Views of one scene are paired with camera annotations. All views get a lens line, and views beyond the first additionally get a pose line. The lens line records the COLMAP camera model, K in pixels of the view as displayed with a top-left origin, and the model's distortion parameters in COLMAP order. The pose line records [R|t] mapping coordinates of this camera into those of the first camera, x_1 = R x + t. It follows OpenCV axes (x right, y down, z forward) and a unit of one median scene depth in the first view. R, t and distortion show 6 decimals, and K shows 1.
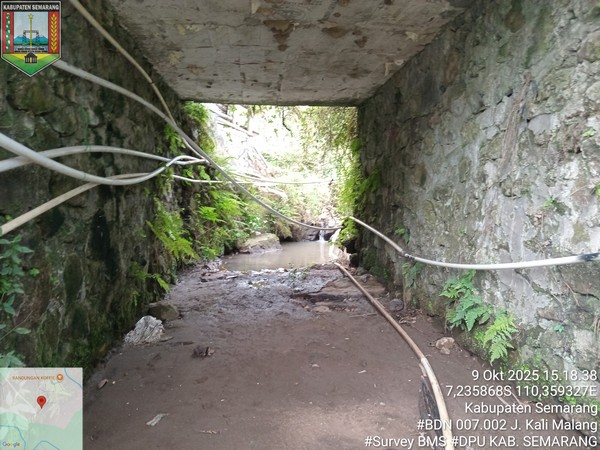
lens RADIAL K [[449.7, 0, 300.0], [0, 449.7, 225.0], [0, 0, 1]] dist [0.036851, -0.093590]
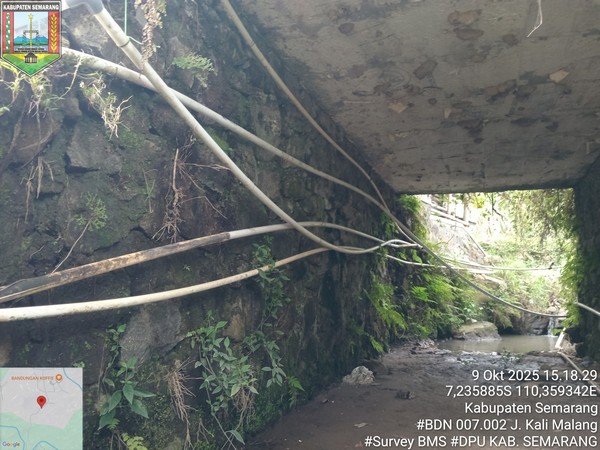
lens RADIAL K [[449.7, 0, 300.0], [0, 449.7, 225.0], [0, 0, 1]] dist [0.036851, -0.093590]
pose [[0.886841, -0.040788, -0.460271, 0.056680], [-0.057998, 0.978393, -0.198452, 0.055847], [0.458421, 0.202690, 0.865313, -0.125970]]
